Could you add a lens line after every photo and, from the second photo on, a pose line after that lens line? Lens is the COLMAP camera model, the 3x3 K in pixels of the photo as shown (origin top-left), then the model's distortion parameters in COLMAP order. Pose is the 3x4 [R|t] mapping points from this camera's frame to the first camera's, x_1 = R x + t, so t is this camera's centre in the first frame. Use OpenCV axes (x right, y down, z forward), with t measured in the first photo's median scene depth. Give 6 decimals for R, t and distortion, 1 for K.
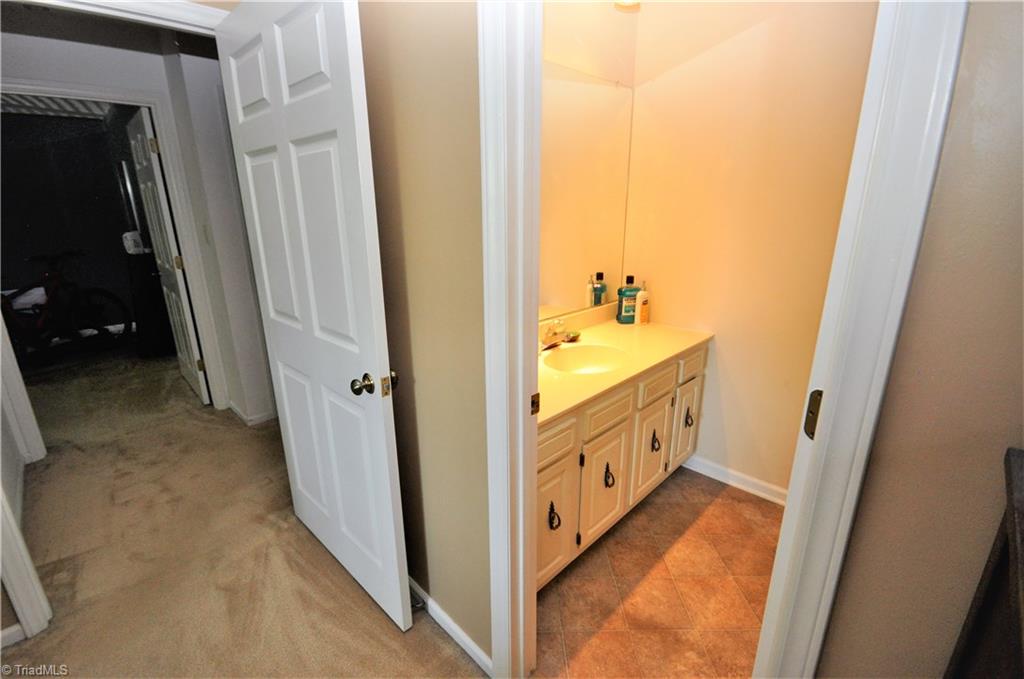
lens RADIAL K [[448.7, 0, 510.8], [0, 448.7, 342.8], [0, 0, 1]] dist [-0.000773, -0.006795]
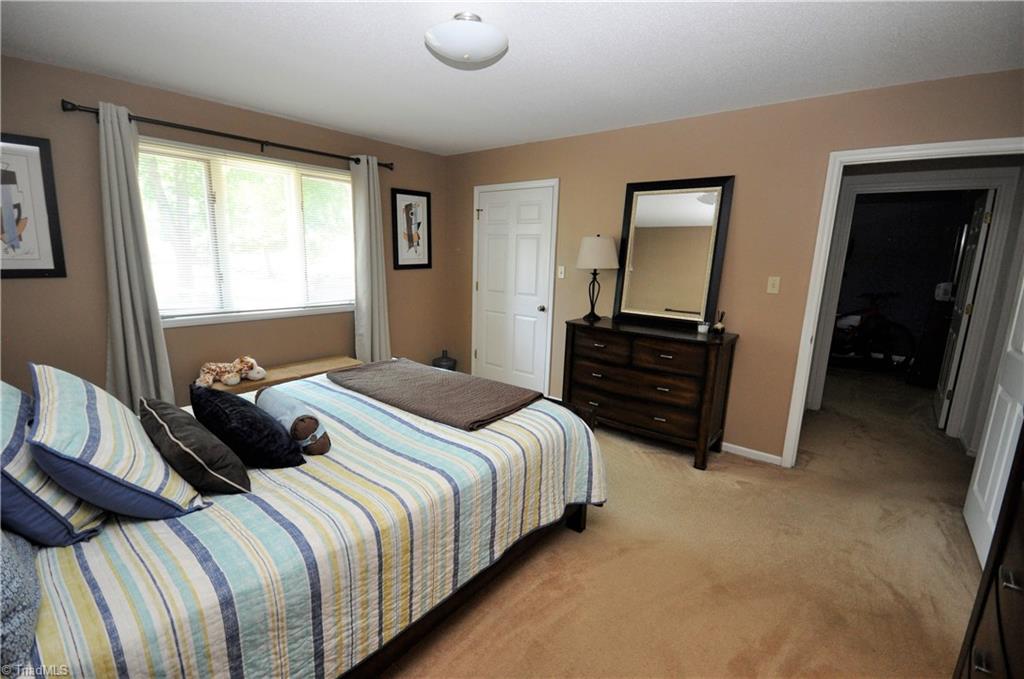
lens RADIAL K [[448.7, 0, 511.5], [0, 448.7, 339.8], [0, 0, 1]] dist [-0.000773, -0.006795]
pose [[0.092653, 0.205031, -0.974360, 0.412057], [-0.316788, 0.933791, 0.166370, 0.113358], [0.943960, 0.293251, 0.151470, -0.405180]]
